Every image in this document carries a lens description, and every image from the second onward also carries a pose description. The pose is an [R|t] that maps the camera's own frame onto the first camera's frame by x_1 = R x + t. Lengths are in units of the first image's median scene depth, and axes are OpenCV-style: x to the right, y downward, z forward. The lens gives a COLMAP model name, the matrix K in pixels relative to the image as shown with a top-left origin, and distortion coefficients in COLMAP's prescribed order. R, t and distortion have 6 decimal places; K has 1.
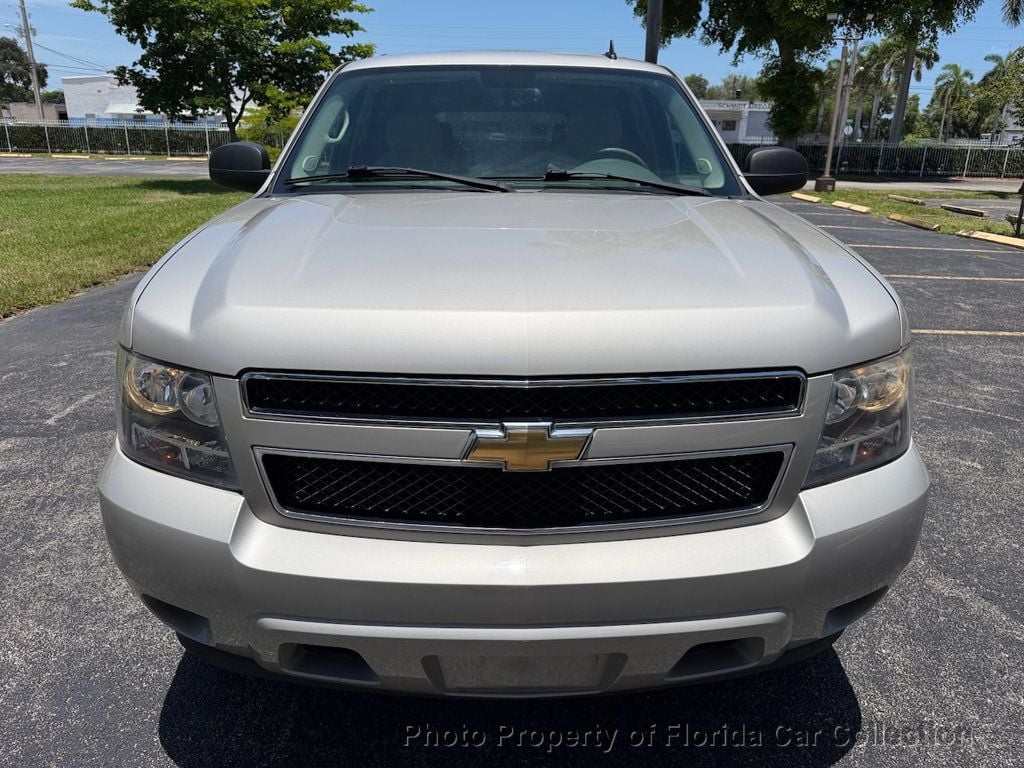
lens RADIAL K [[727.2, 0, 515.6], [0, 727.2, 383.0], [0, 0, 1]] dist [0.038443, -0.048051]
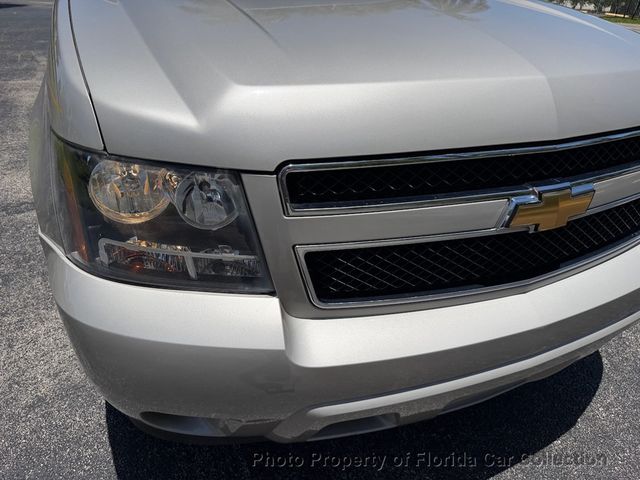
lens RADIAL K [[453.2, 0, 319.0], [0, 453.2, 243.1], [0, 0, 1]] dist [0.049826, -0.047126]
pose [[0.934042, -0.160468, 0.319084, -0.333603], [0.090856, 0.970751, 0.222233, -0.026849], [-0.345413, -0.178585, 0.921302, 0.303451]]
